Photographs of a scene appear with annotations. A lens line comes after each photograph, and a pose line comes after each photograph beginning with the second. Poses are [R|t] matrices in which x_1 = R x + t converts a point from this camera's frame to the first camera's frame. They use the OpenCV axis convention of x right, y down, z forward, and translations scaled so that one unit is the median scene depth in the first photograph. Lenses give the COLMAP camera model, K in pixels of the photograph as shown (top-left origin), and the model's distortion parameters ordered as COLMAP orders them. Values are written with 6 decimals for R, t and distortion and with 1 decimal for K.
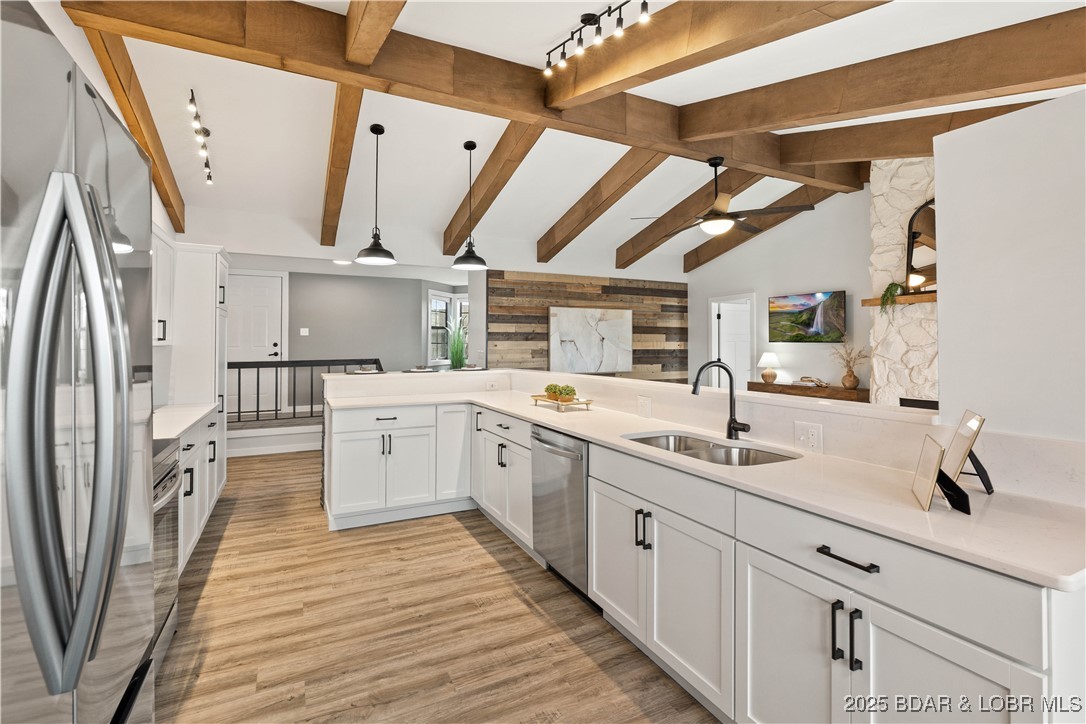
lens RADIAL K [[500.3, 0, 543.1], [0, 500.3, 332.9], [0, 0, 1]] dist [-0.001902, 0.000442]
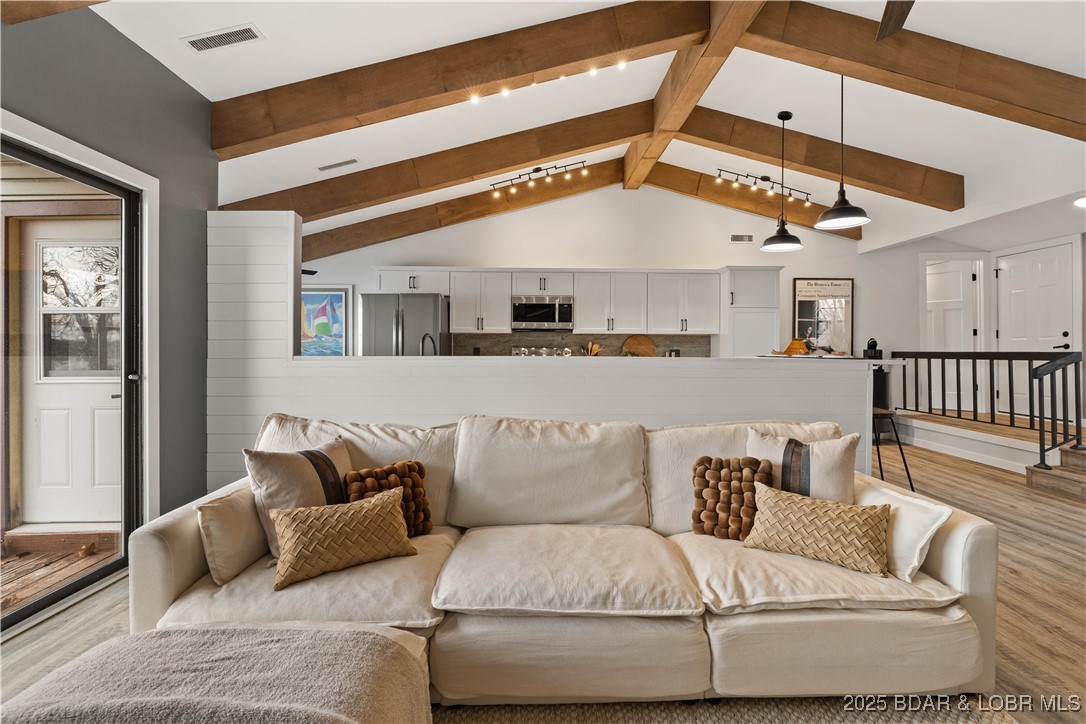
lens RADIAL K [[500.3, 0, 542.3], [0, 500.3, 347.8], [0, 0, 1]] dist [-0.004515, 0.000215]
pose [[-0.432328, 0.002530, -0.901713, 0.677736], [0.016755, 0.999846, -0.005228, 0.049307], [0.901561, -0.017369, -0.432304, 0.850155]]
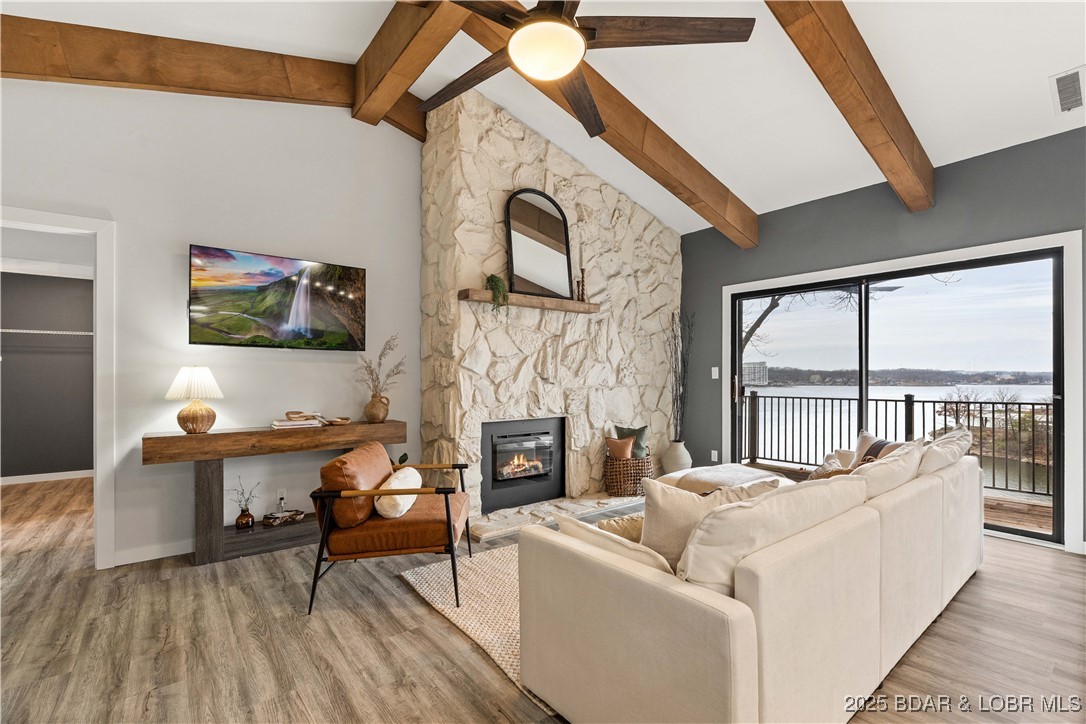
lens RADIAL K [[485.5, 0, 550.6], [0, 485.5, 380.2], [0, 0, 1]] dist [-0.009229, 0.000248]
pose [[-0.207839, 0.000648, 0.978163, -0.053277], [-0.018056, 0.999827, -0.004499, 0.062905], [-0.977996, -0.018597, -0.207791, 1.019162]]
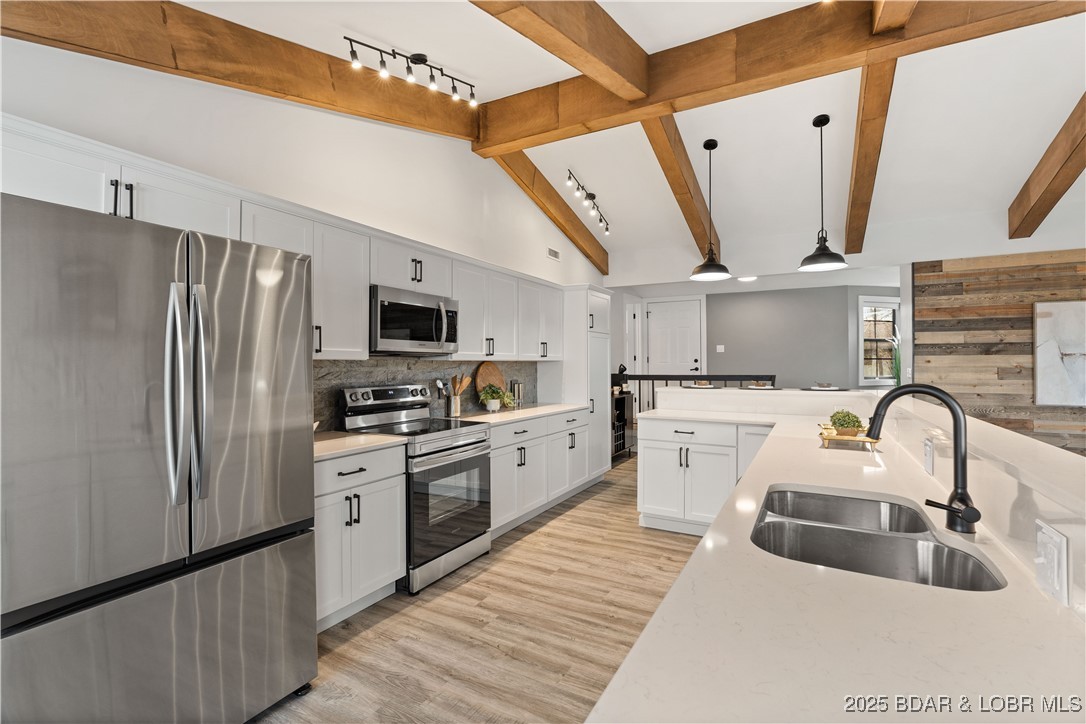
lens RADIAL K [[486.7, 0, 547.0], [0, 486.7, 357.8], [0, 0, 1]] dist [-0.005713, 0.000039]
pose [[0.567003, -0.006203, -0.823692, 0.241212], [0.018567, 0.999814, 0.005252, 0.006907], [0.823506, -0.018271, 0.567013, 0.147814]]
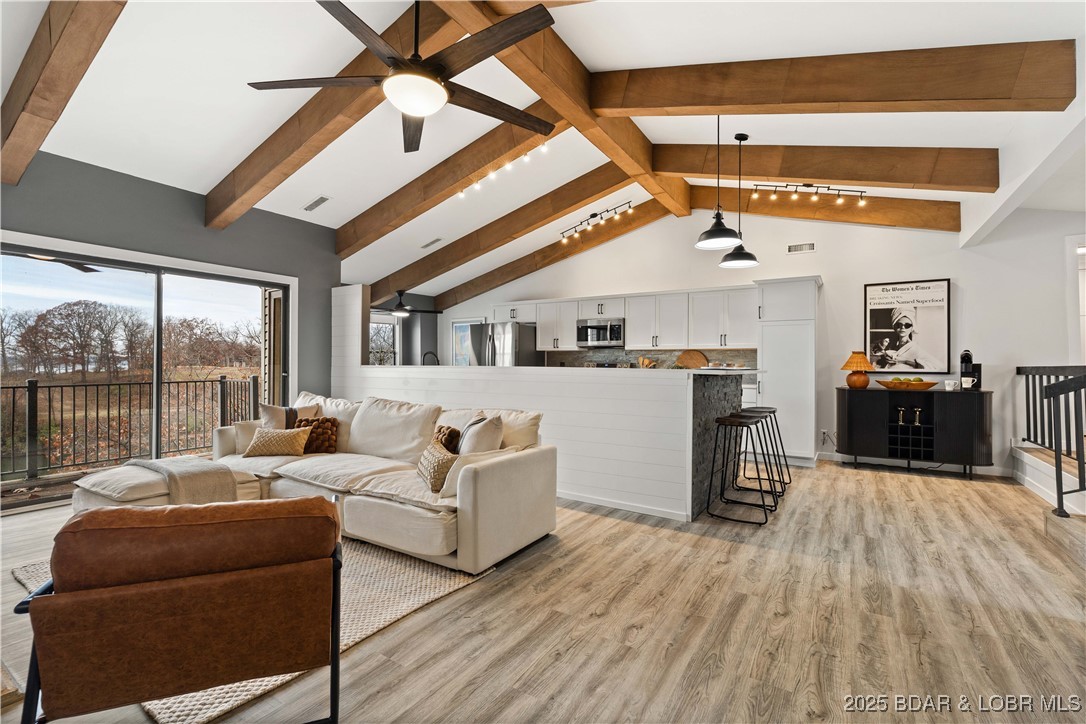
lens RADIAL K [[484.7, 0, 545.9], [0, 484.7, 360.2], [0, 0, 1]] dist [-0.005047, -0.000314]
pose [[-0.855270, -0.005390, -0.518155, 0.463671], [0.008235, 0.999678, -0.023993, 0.068936], [0.518117, -0.024787, -0.854950, 1.415017]]
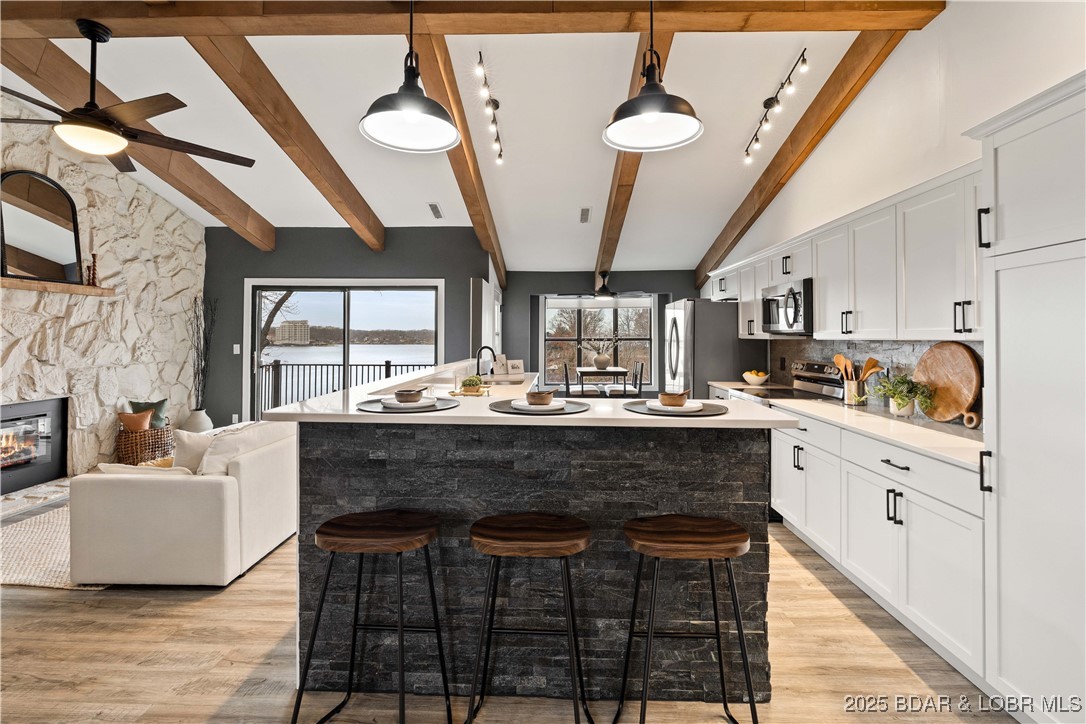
lens RADIAL K [[492.2, 0, 544.8], [0, 492.2, 330.7], [0, 0, 1]] dist [-0.004188, -0.000038]
pose [[-0.880446, 0.006951, 0.474096, -0.379448], [-0.010609, 0.999353, -0.034354, 0.026540], [-0.474029, -0.035276, -0.879803, 1.182398]]
